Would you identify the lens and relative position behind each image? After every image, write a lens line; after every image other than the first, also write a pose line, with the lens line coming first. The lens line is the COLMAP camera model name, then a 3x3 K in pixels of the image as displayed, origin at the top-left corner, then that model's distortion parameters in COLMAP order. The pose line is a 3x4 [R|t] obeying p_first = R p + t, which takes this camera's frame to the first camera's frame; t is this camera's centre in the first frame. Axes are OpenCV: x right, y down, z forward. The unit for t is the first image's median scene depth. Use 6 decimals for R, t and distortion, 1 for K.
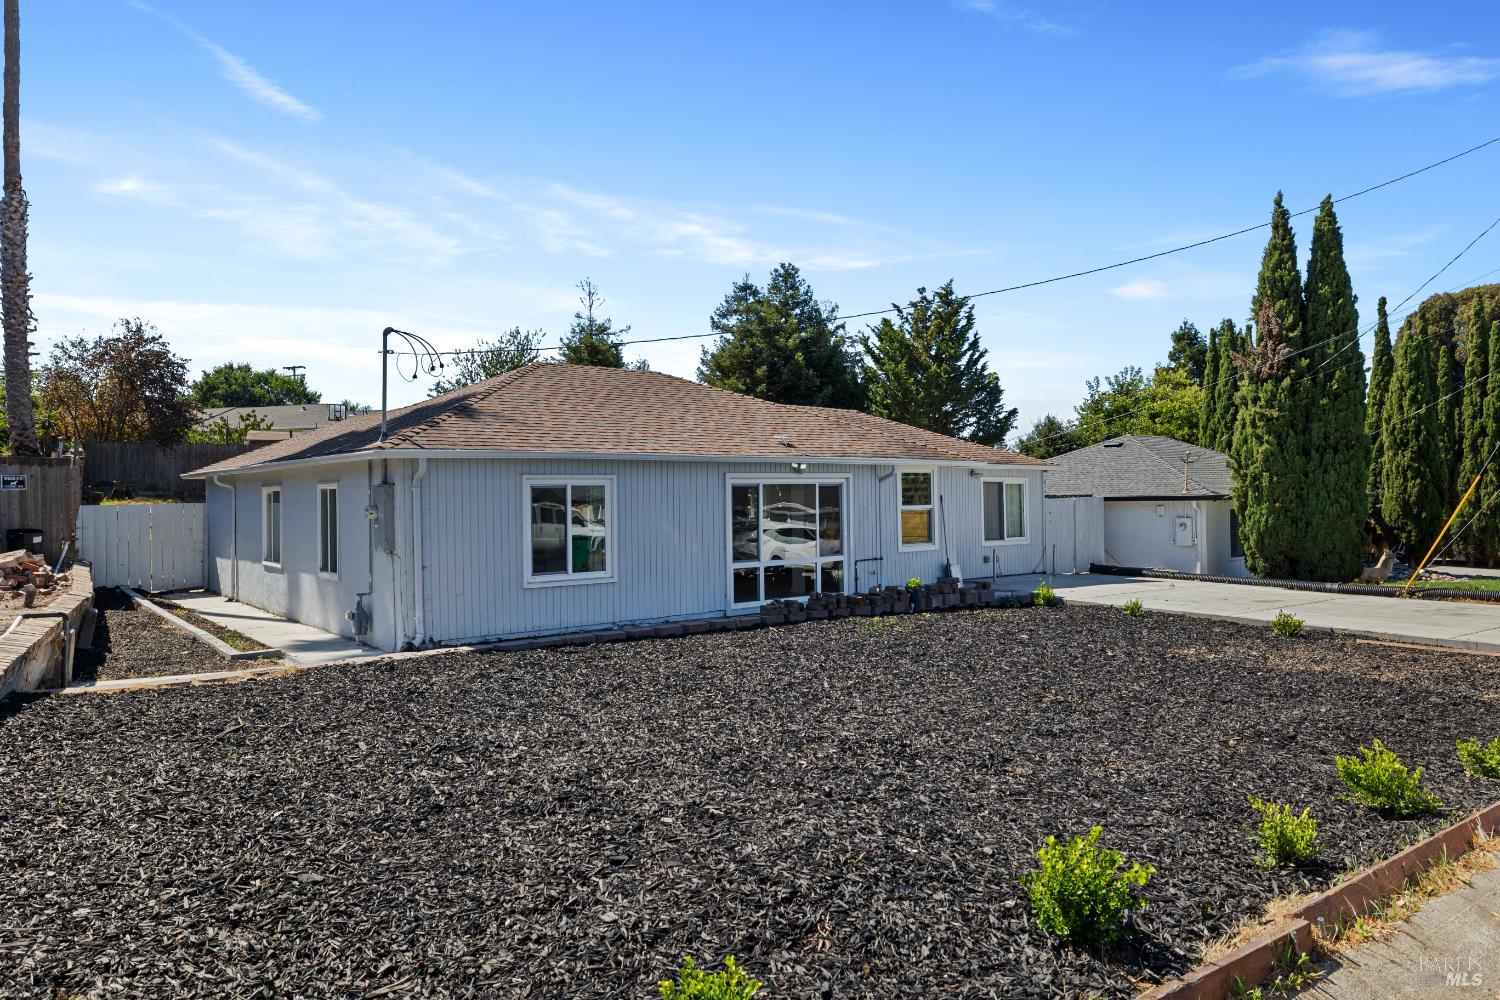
lens RADIAL K [[978.7, 0, 748.1], [0, 978.7, 497.0], [0, 0, 1]] dist [0.001820, 0.000082]
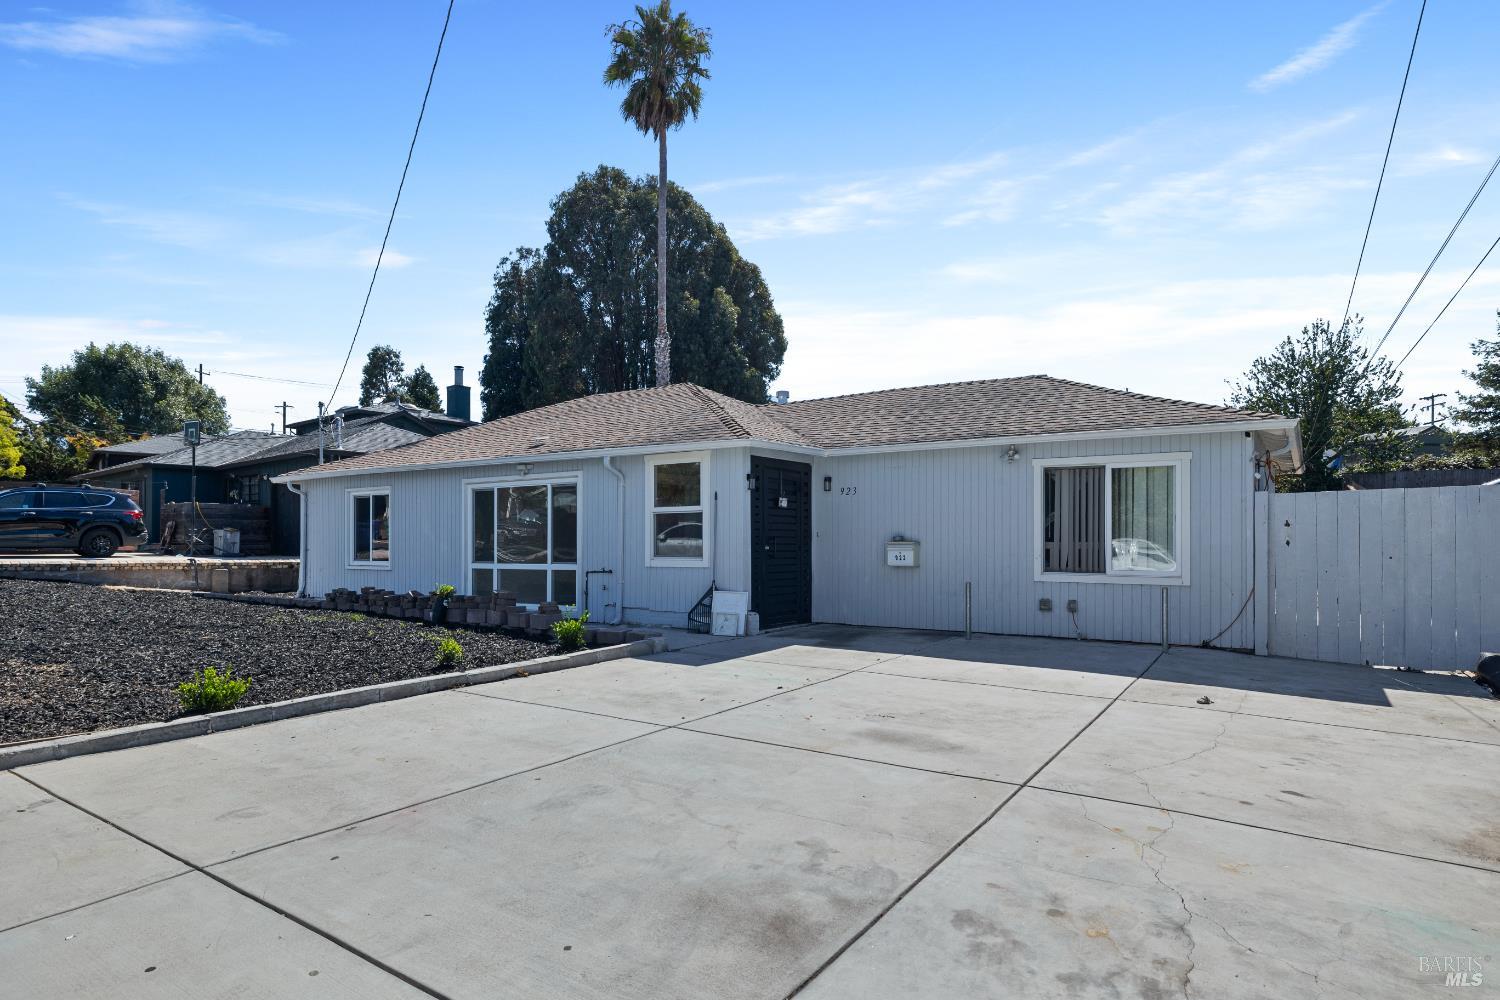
lens RADIAL K [[852.7, 0, 750.1], [0, 852.7, 537.5], [0, 0, 1]] dist [0.003083, -0.001733]
pose [[0.305929, 0.004166, -0.952045, 0.662735], [-0.005057, 0.999983, 0.002750, 0.024596], [0.952041, 0.003974, 0.305945, 0.692593]]
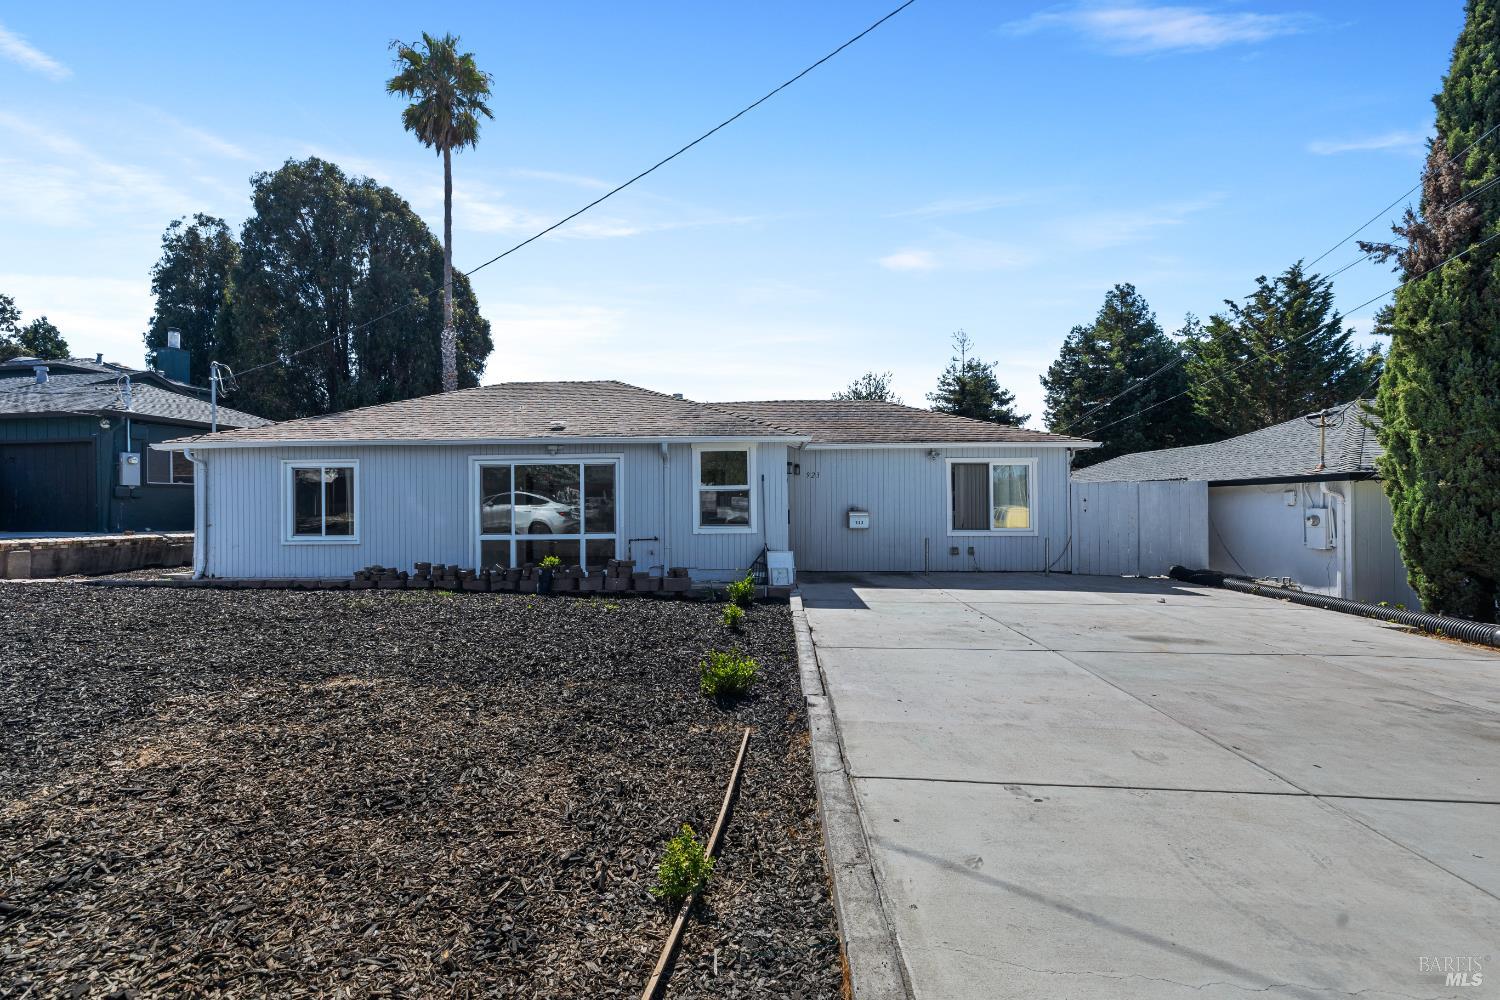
lens RADIAL K [[632.5, 0, 746.1], [0, 632.5, 501.4], [0, 0, 1]] dist [0.001466, 0.000188]
pose [[0.752200, 0.002757, -0.658929, 0.481319], [-0.002101, 0.999996, 0.001786, 0.018526], [0.658931, 0.000041, 0.752203, 0.449032]]
